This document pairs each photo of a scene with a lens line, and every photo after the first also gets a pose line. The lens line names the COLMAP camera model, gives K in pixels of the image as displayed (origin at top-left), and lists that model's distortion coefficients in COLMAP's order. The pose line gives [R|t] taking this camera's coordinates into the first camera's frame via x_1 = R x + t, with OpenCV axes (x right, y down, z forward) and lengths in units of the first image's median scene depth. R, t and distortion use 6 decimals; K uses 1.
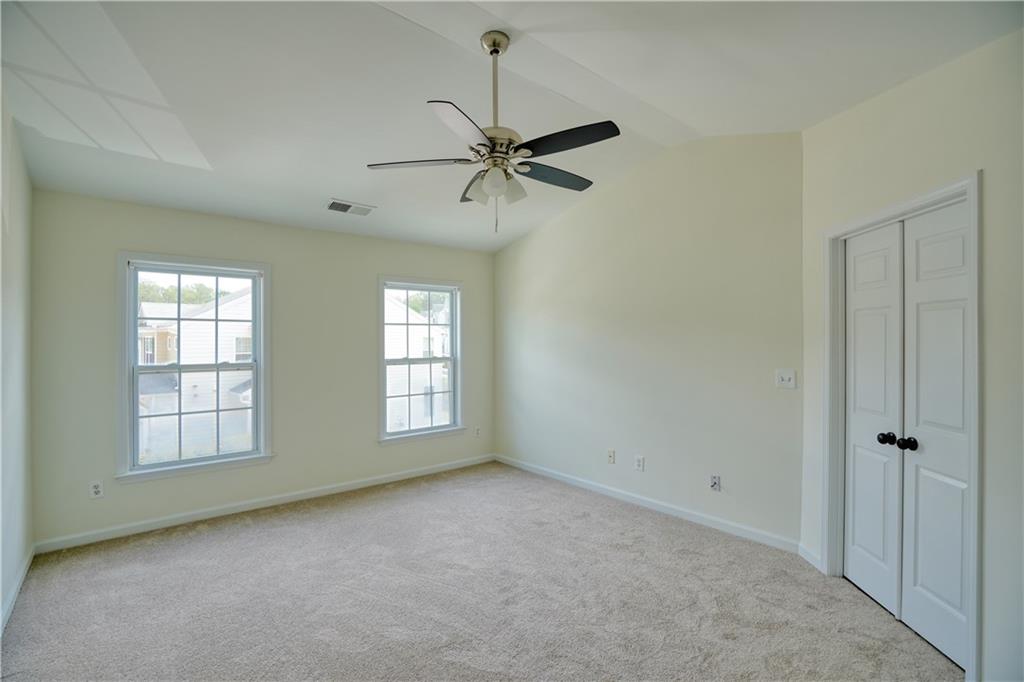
lens RADIAL K [[473.5, 0, 507.7], [0, 473.5, 335.1], [0, 0, 1]] dist [-0.066140, 0.025025]
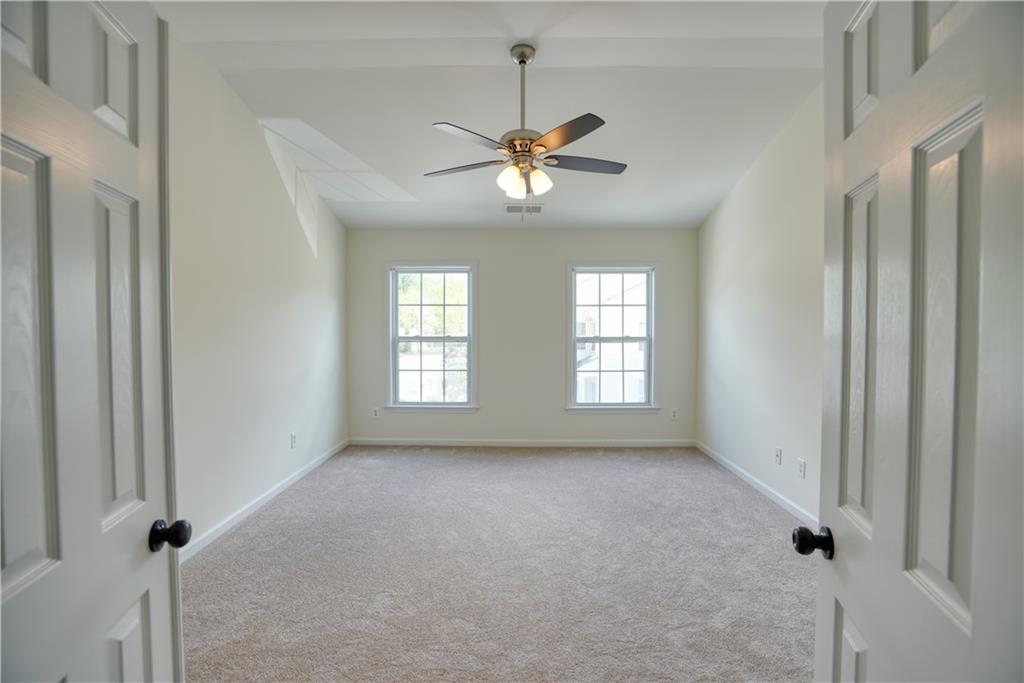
lens RADIAL K [[476.3, 0, 511.5], [0, 476.3, 337.9], [0, 0, 1]] dist [-0.067149, 0.024069]
pose [[0.750485, 0.020678, -0.660564, 0.430076], [0.002532, 0.999413, 0.034162, 0.016272], [0.660883, -0.027311, 0.749992, 0.061718]]
